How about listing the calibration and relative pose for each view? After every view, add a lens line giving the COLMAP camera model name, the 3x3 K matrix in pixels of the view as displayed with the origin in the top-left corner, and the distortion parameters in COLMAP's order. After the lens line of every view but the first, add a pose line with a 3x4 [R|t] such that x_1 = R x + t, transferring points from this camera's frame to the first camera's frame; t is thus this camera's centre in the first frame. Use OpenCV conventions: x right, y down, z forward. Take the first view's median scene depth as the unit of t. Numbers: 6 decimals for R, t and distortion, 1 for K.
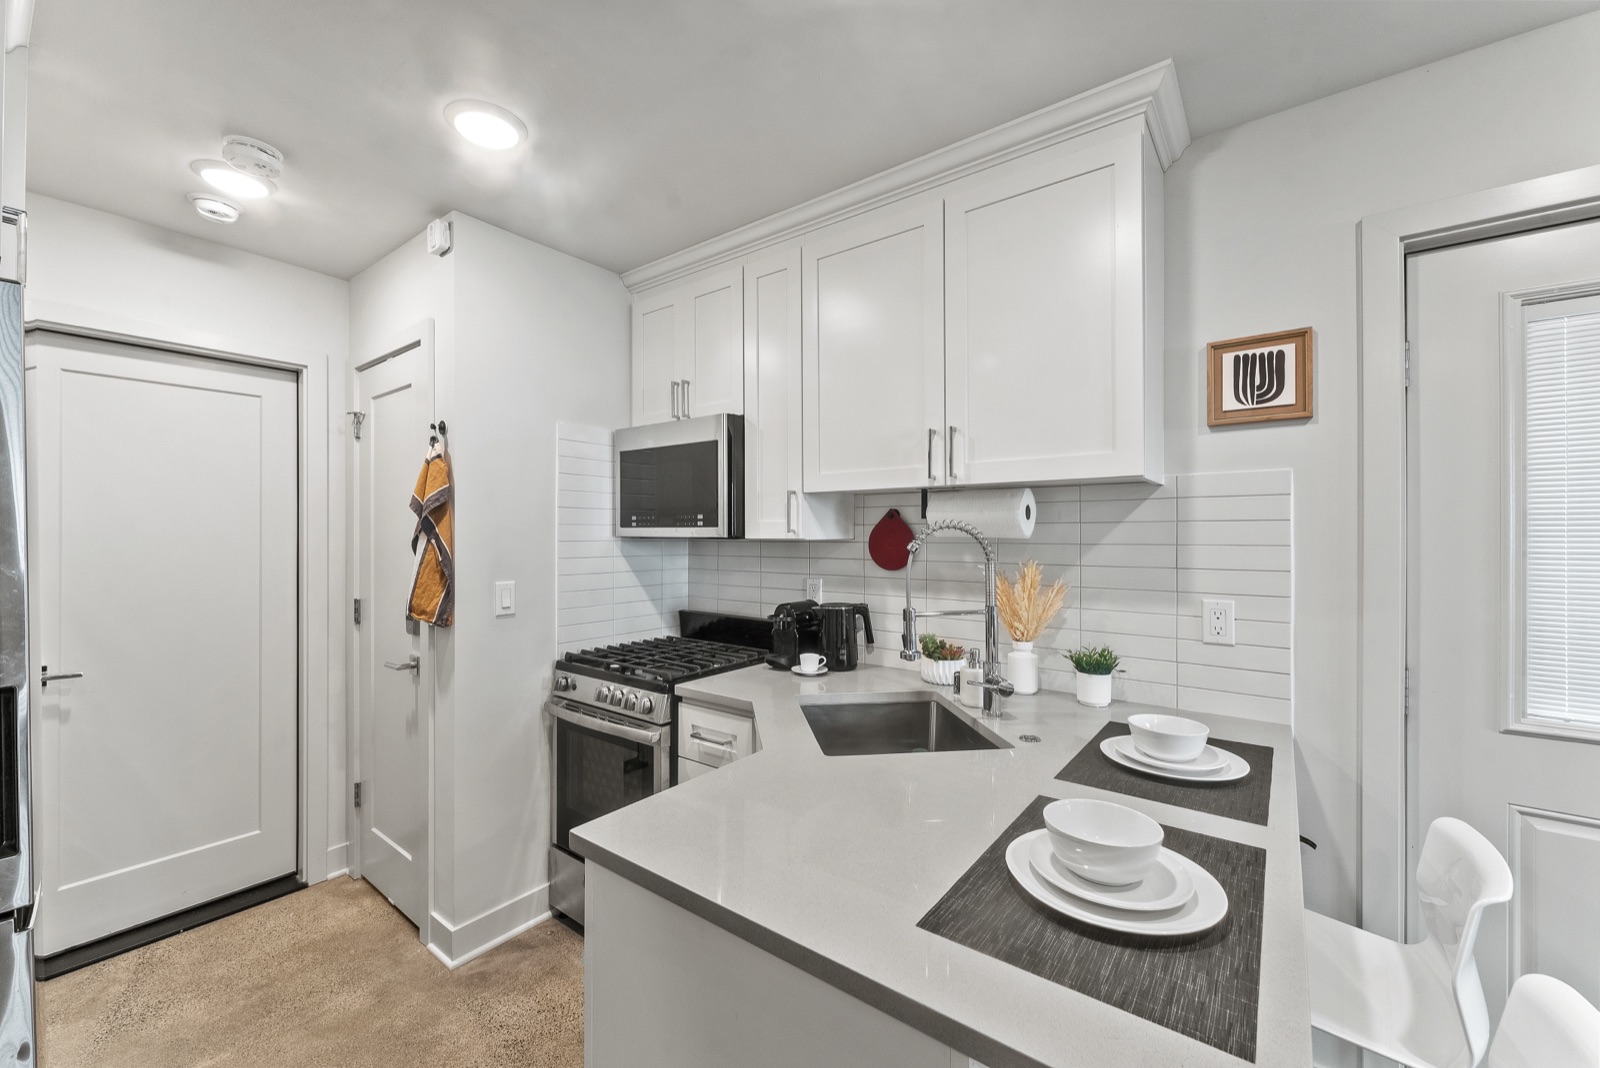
lens RADIAL K [[643.8, 0, 804.7], [0, 643.8, 536.6], [0, 0, 1]] dist [0.000335, 0.000649]
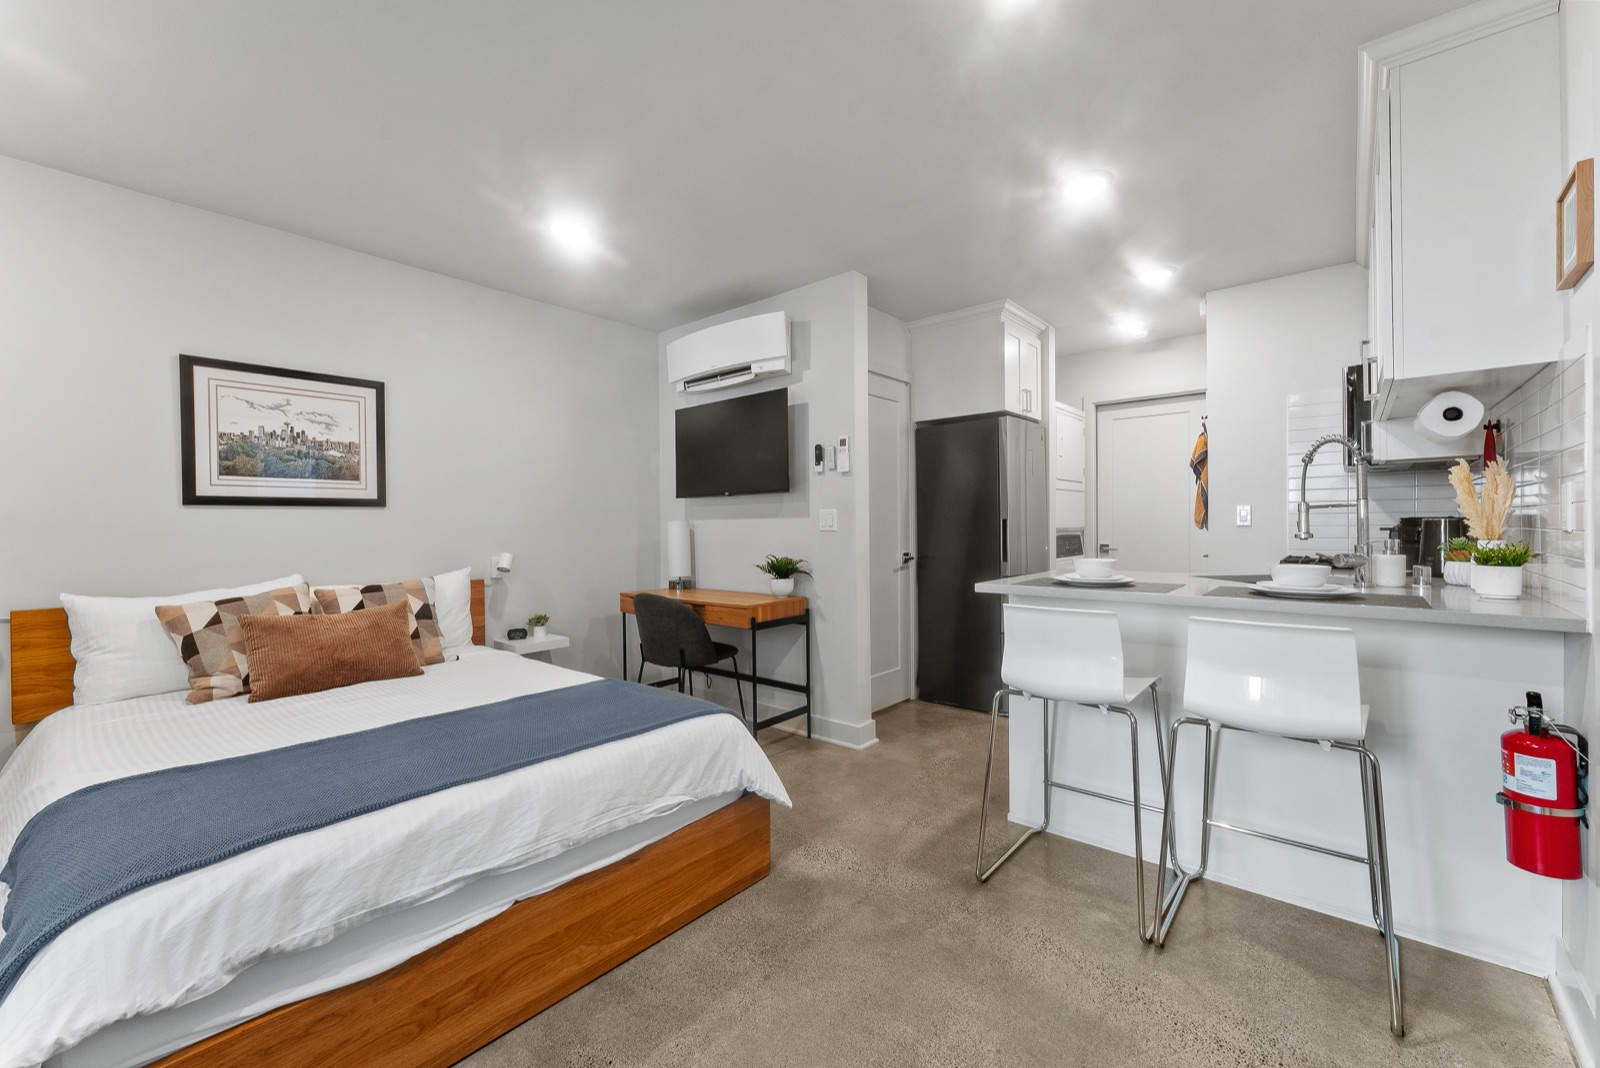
lens RADIAL K [[643.8, 0, 798.4], [0, 643.8, 530.1], [0, 0, 1]] dist [0.000335, 0.000649]
pose [[-0.057404, 0.006380, -0.998331, 1.493474], [0.007614, 0.999953, 0.005953, 0.140924], [0.998322, -0.007259, -0.057450, -0.012860]]
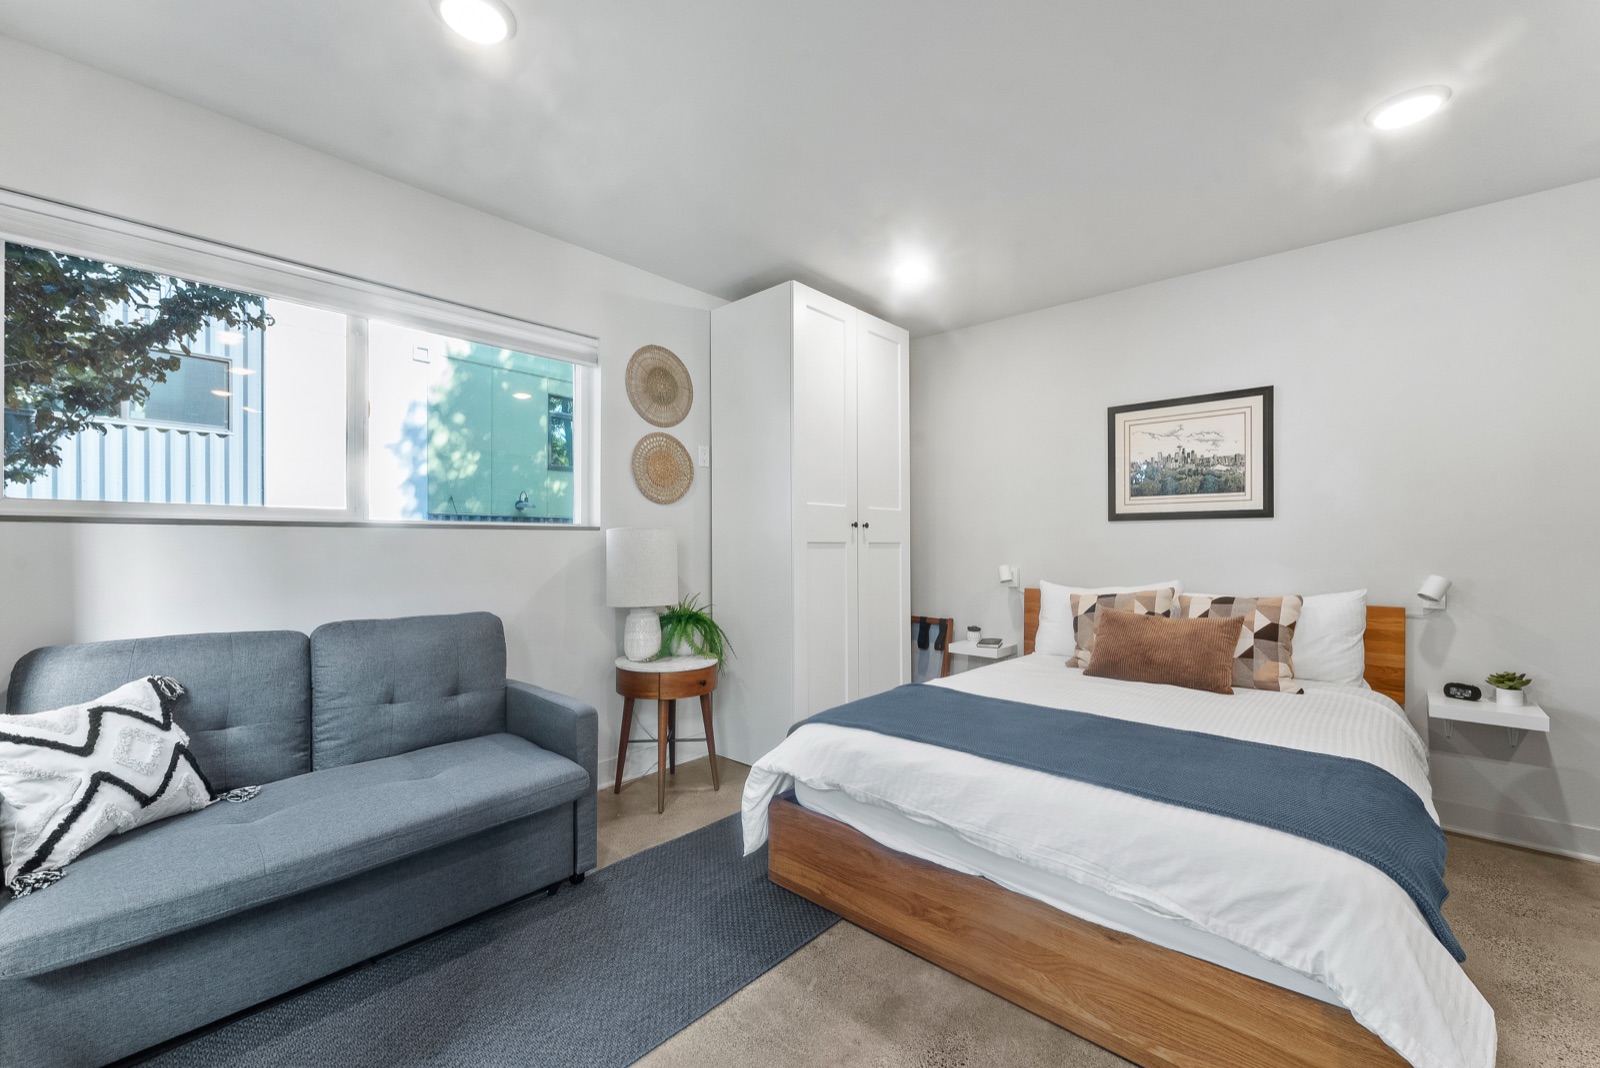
lens RADIAL K [[643.8, 0, 809.0], [0, 643.8, 547.6], [0, 0, 1]] dist [0.000335, 0.000649]
pose [[-0.997799, -0.004154, 0.066174, 0.883302], [-0.003480, 0.999941, 0.010301, 0.144214], [-0.066213, 0.010048, -0.997755, 0.498004]]
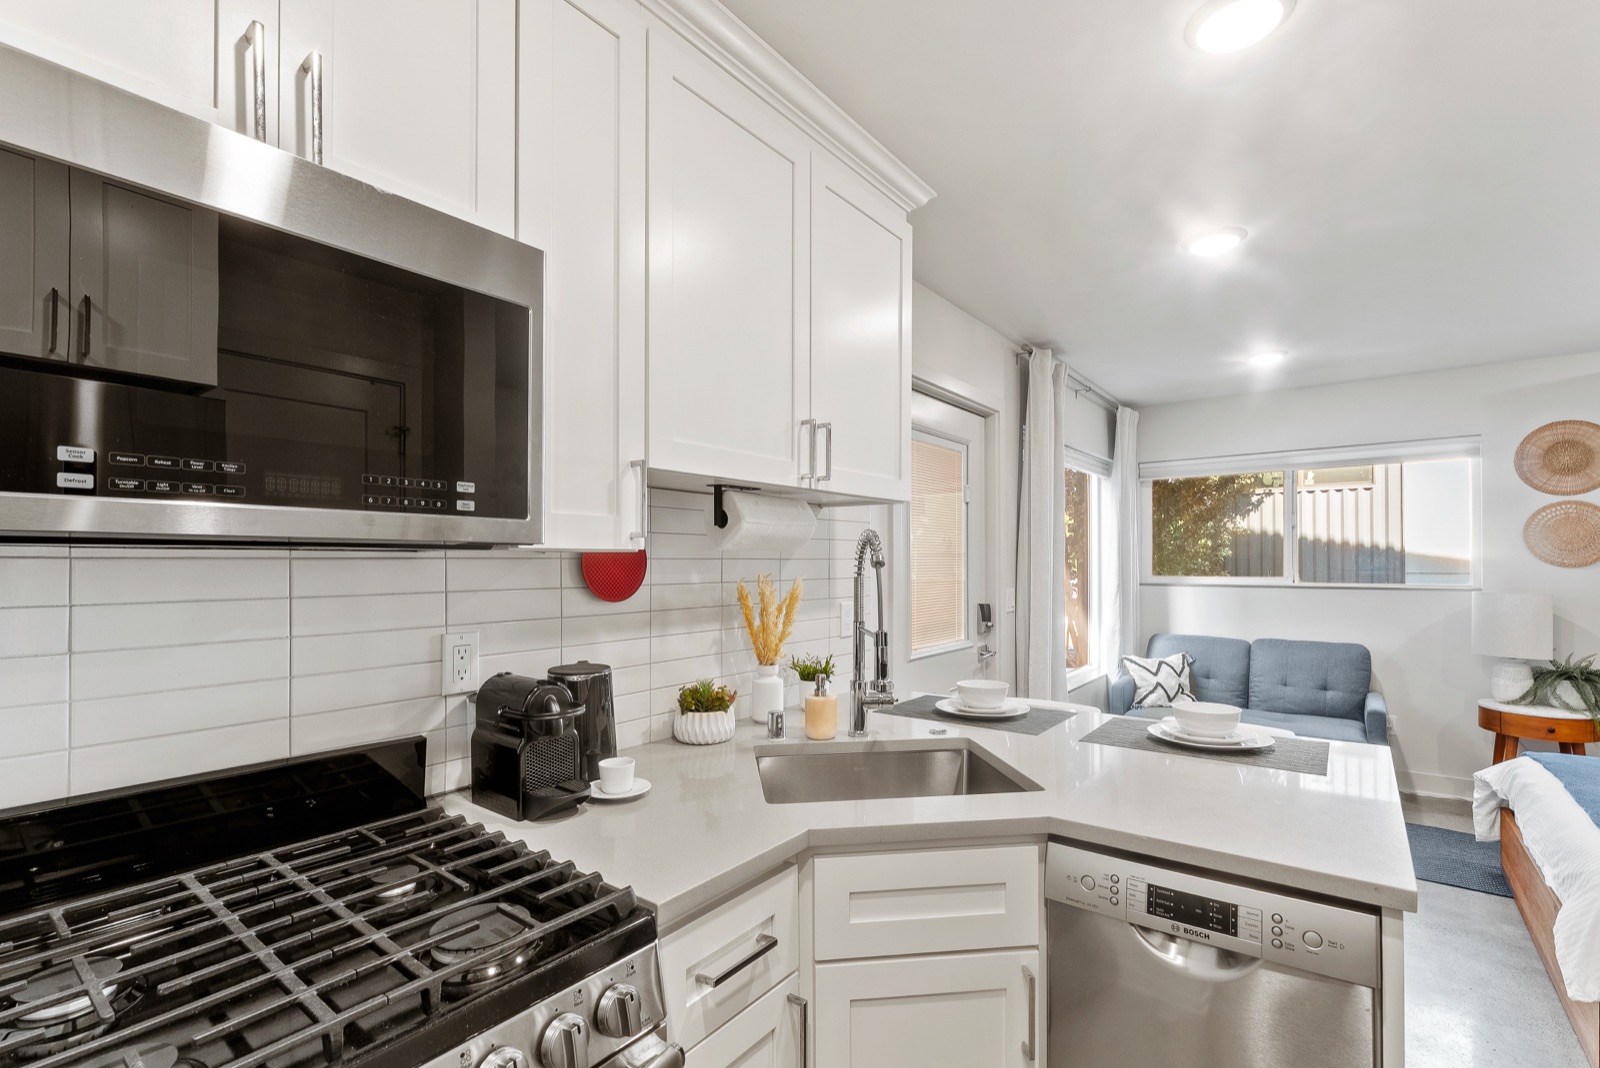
lens RADIAL K [[731.4, 0, 789.4], [0, 731.4, 562.0], [0, 0, 1]] dist [-0.003047, -0.001018]
pose [[0.006404, -0.000725, 0.999979, -0.755848], [0.004276, 0.999991, 0.000697, 0.016776], [-0.999970, 0.004272, 0.006407, 1.035203]]
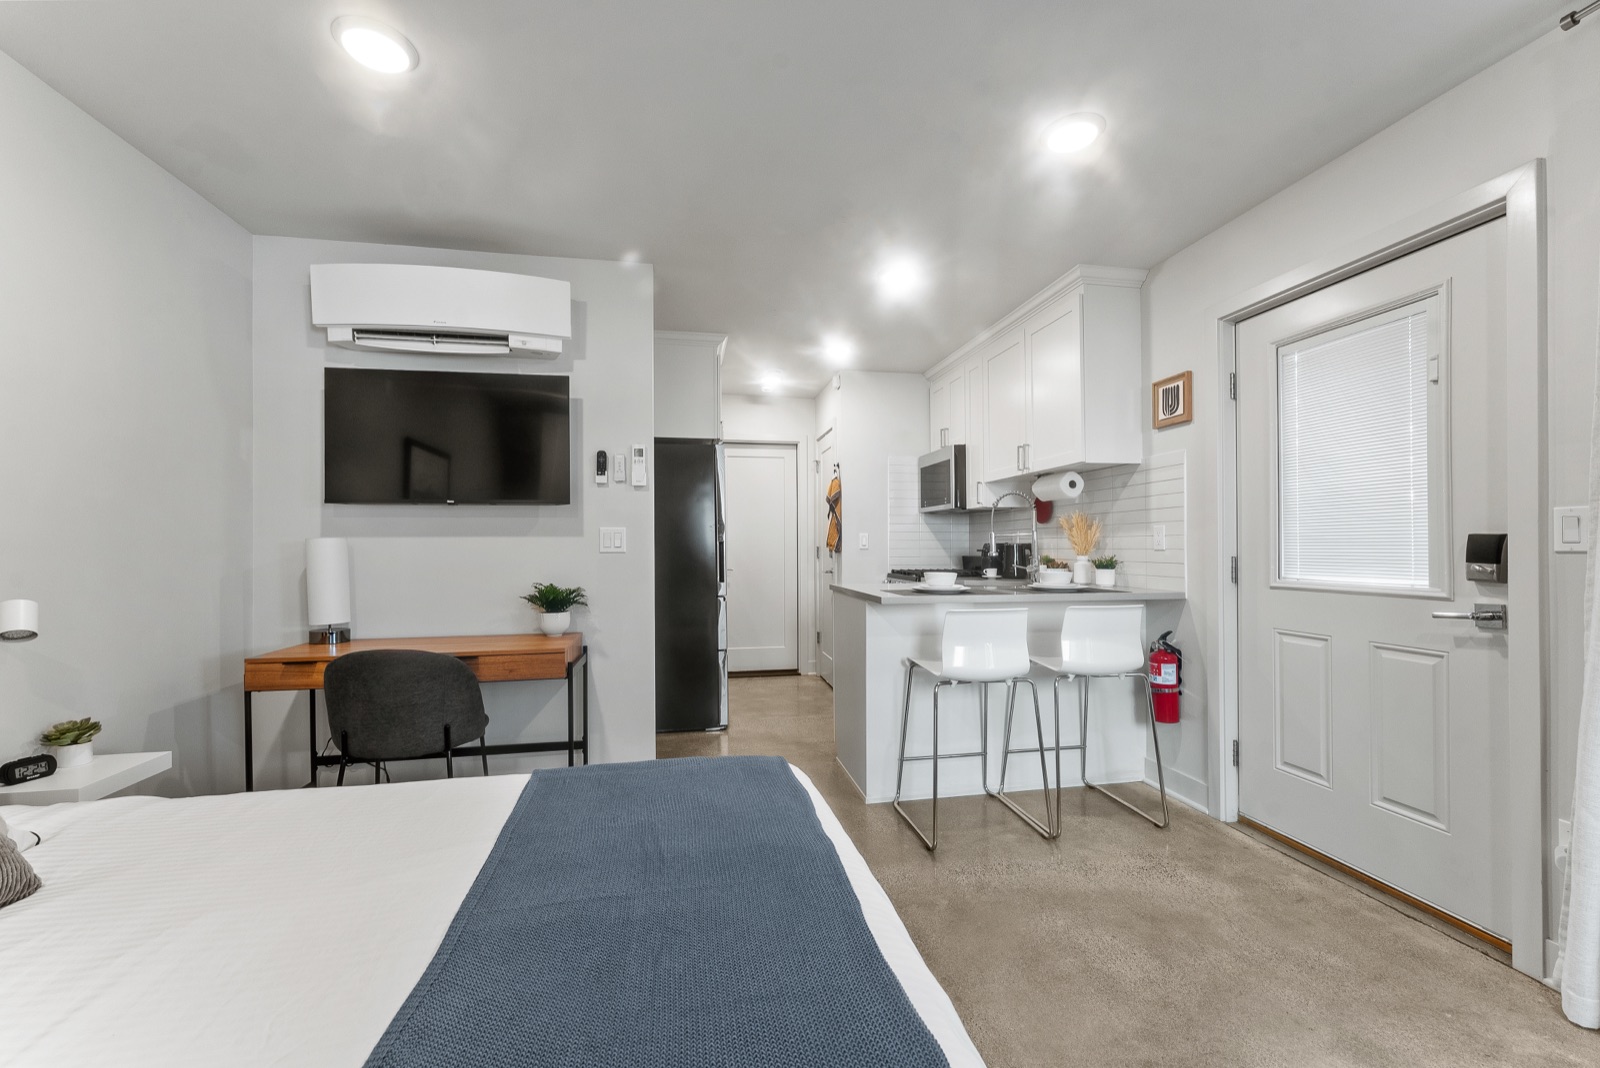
lens RADIAL K [[643.8, 0, 794.1], [0, 643.8, 543.2], [0, 0, 1]] dist [0.000335, 0.000649]
pose [[0.736690, -0.007674, -0.676188, 1.032314], [0.004358, 0.999969, -0.006600, 0.144949], [0.676217, 0.001915, 0.736700, -0.940040]]
